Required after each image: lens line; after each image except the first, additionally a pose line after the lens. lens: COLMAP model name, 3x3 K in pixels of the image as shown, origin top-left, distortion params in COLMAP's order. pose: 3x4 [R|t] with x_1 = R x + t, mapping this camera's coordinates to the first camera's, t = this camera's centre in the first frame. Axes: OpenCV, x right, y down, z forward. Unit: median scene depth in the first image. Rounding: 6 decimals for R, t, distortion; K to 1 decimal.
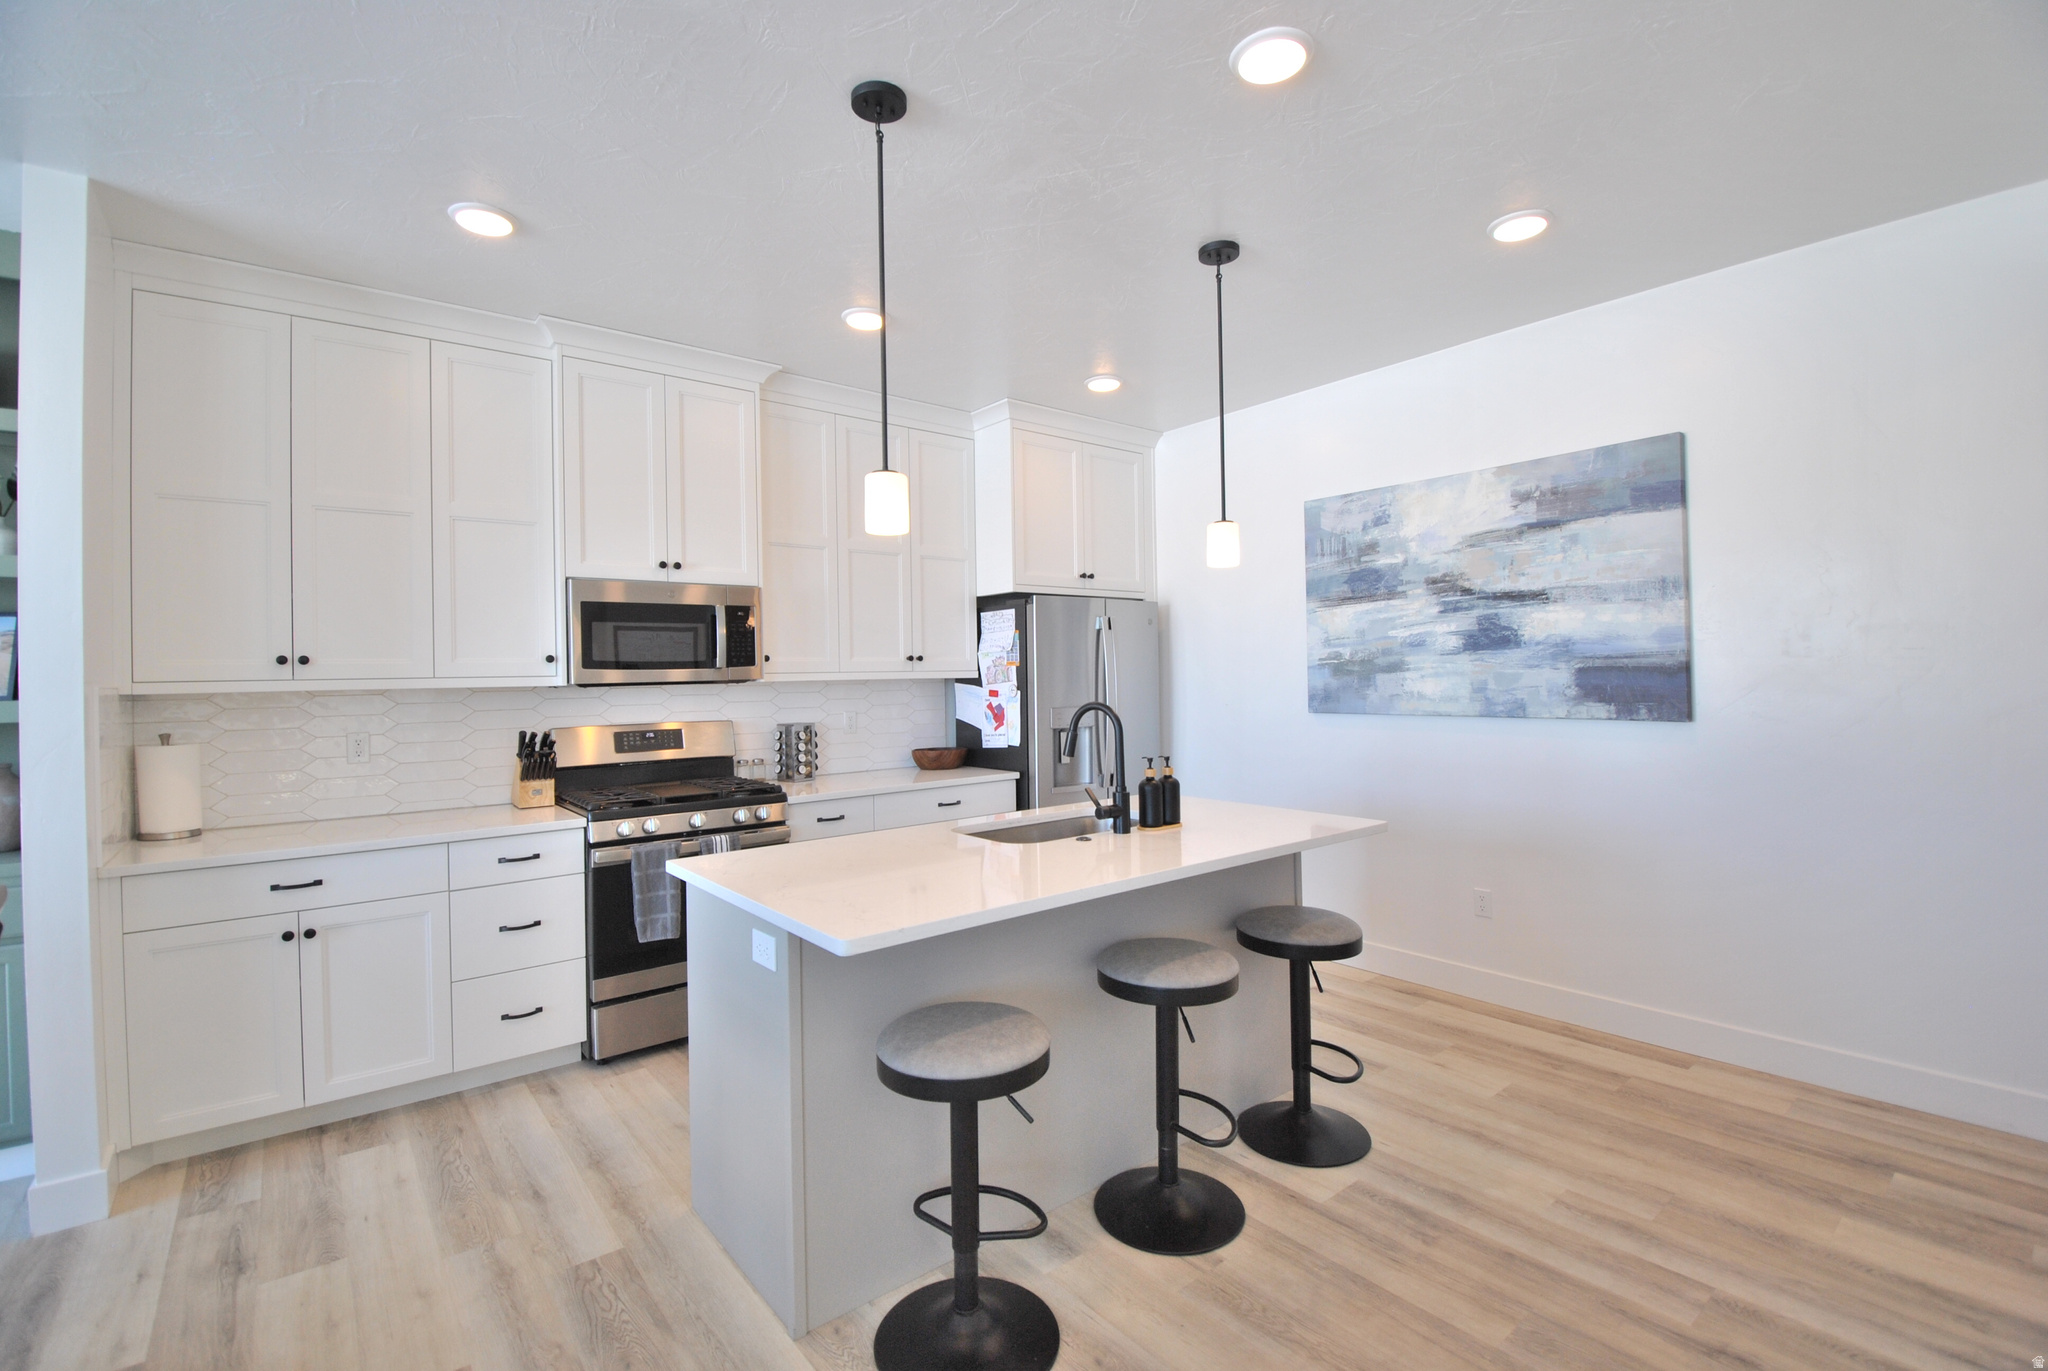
lens RADIAL K [[905.4, 0, 1021.8], [0, 905.4, 674.2], [0, 0, 1]] dist [0.002587, -0.015519]
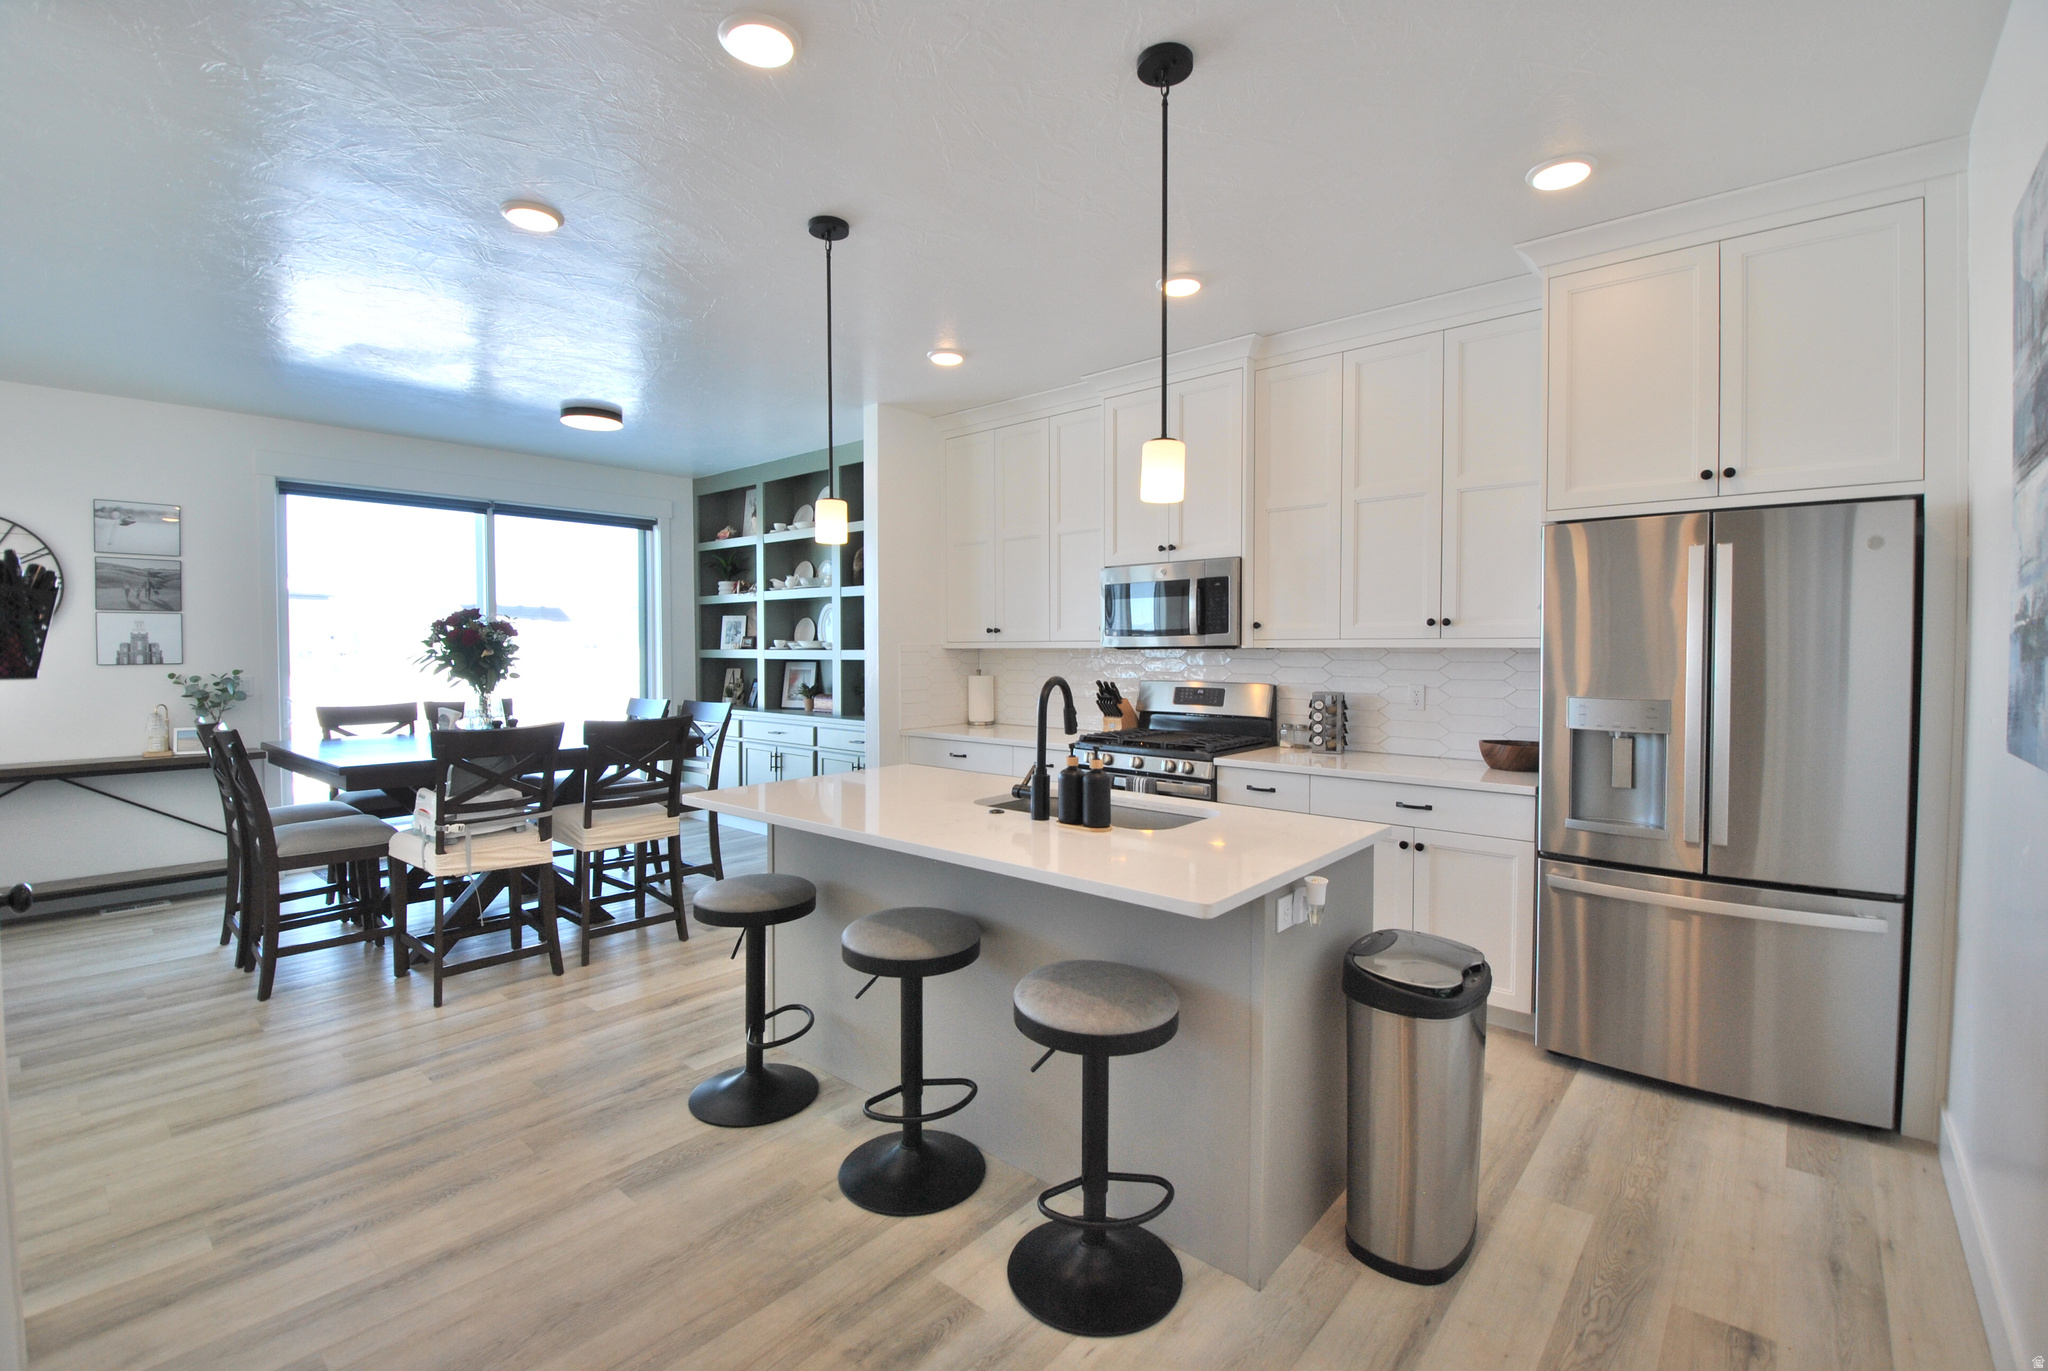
lens RADIAL K [[905.4, 0, 1021.8], [0, 905.4, 674.2], [0, 0, 1]] dist [0.002587, -0.015519]
pose [[0.173990, 0.045781, -0.983683, 0.942366], [0.001376, 0.998906, 0.046733, -0.014527], [0.984746, -0.009485, 0.173737, 0.767533]]
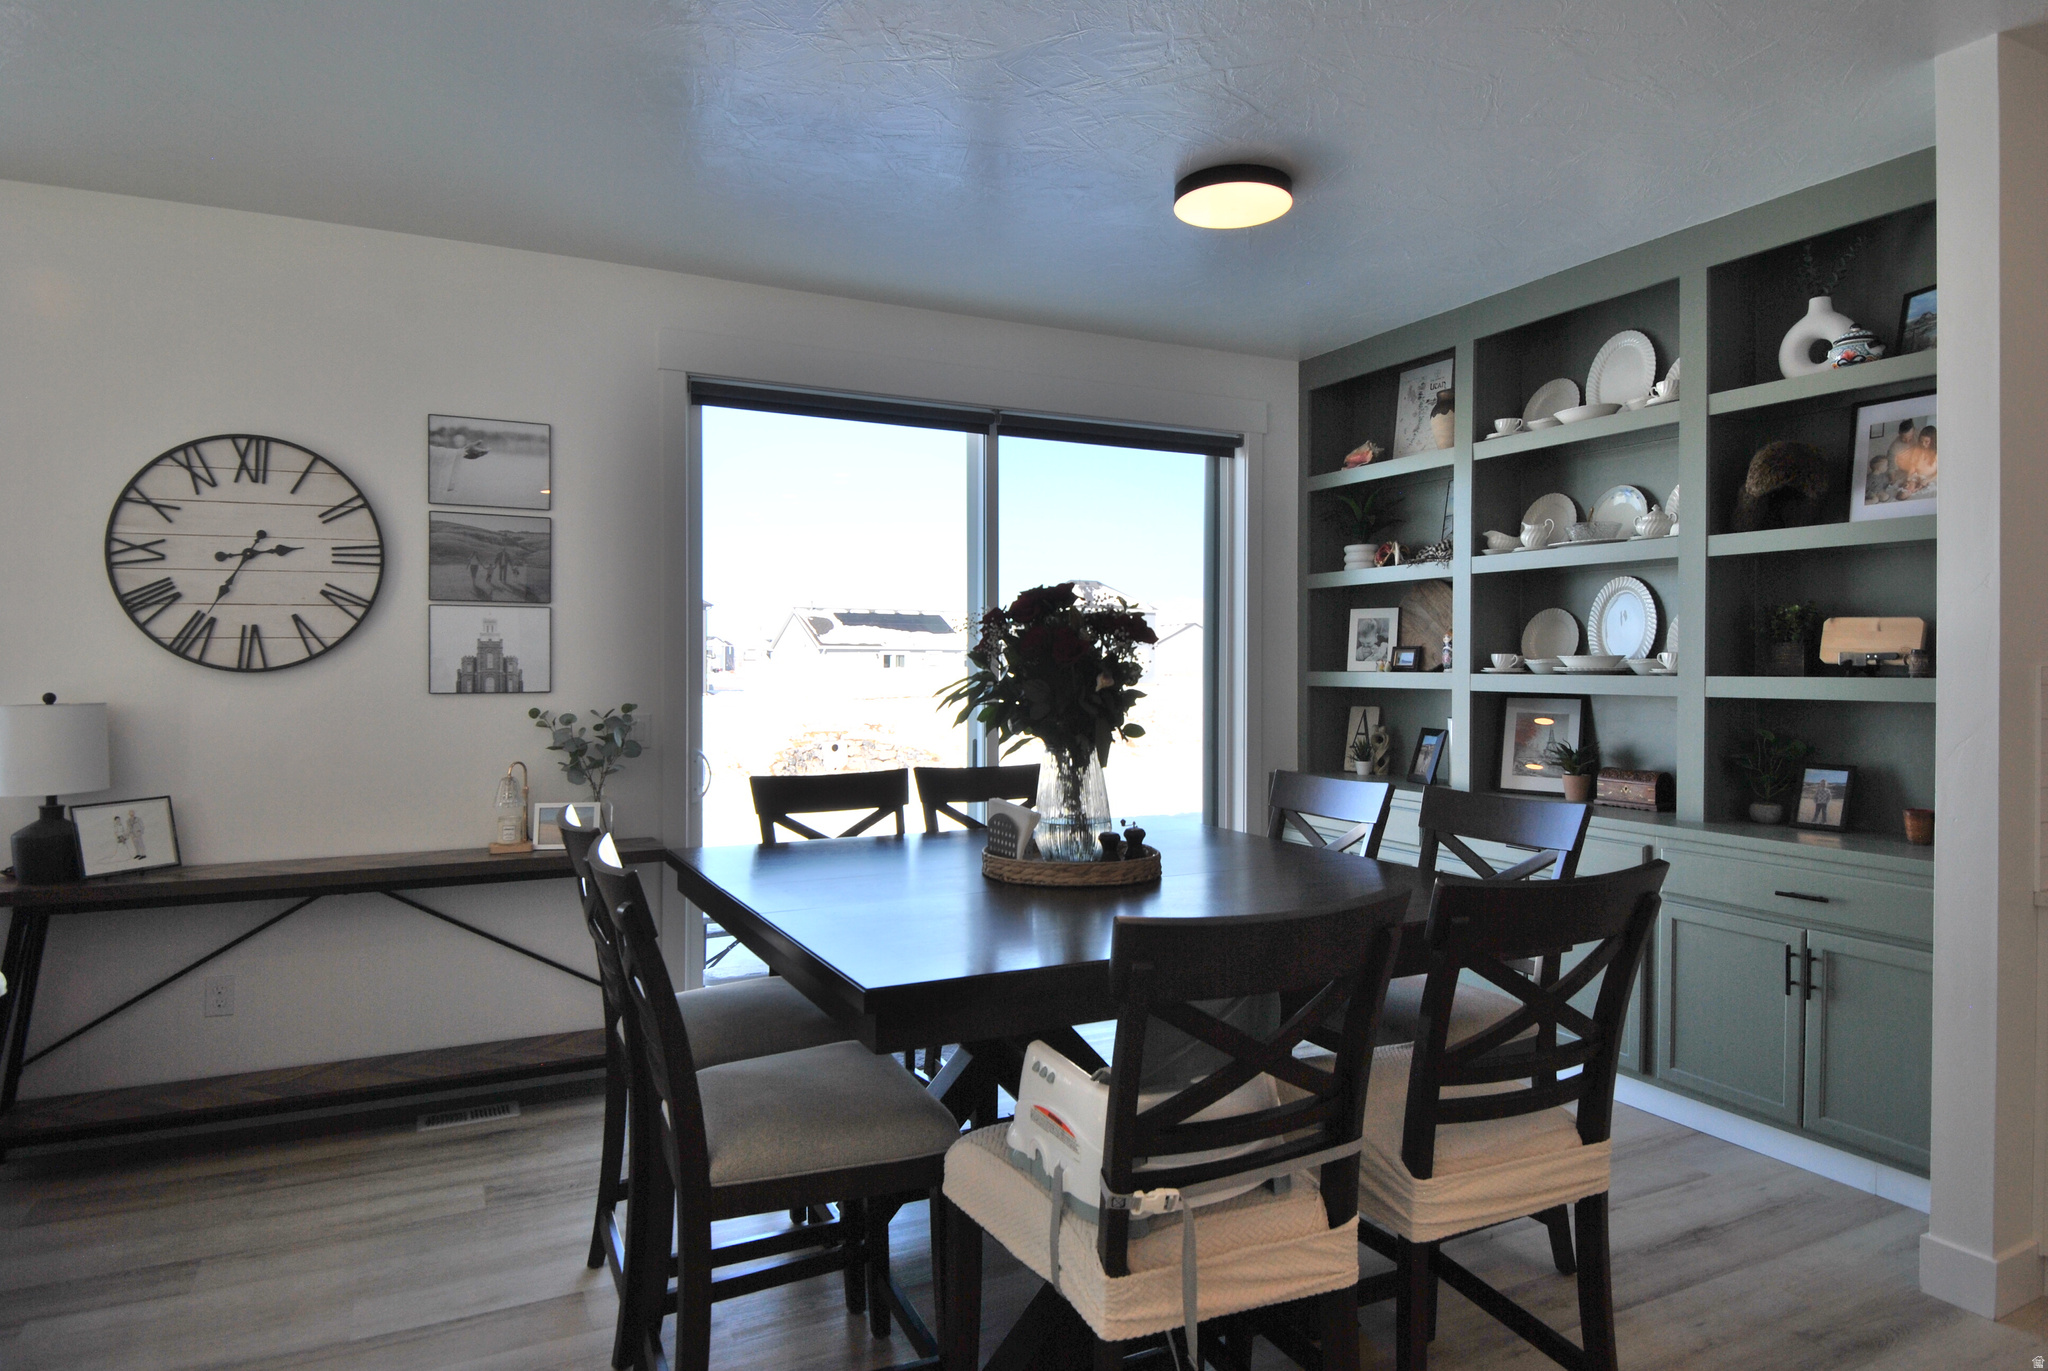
lens RADIAL K [[1209.7, 0, 1024.0], [0, 1209.7, 685.5], [0, 0, 1]] dist [0.033119, 0.000058]
pose [[-0.214612, 0.033091, -0.976139, 0.213172], [0.003949, 0.999447, 0.033013, -0.007904], [0.976691, 0.003230, -0.214624, 0.309736]]
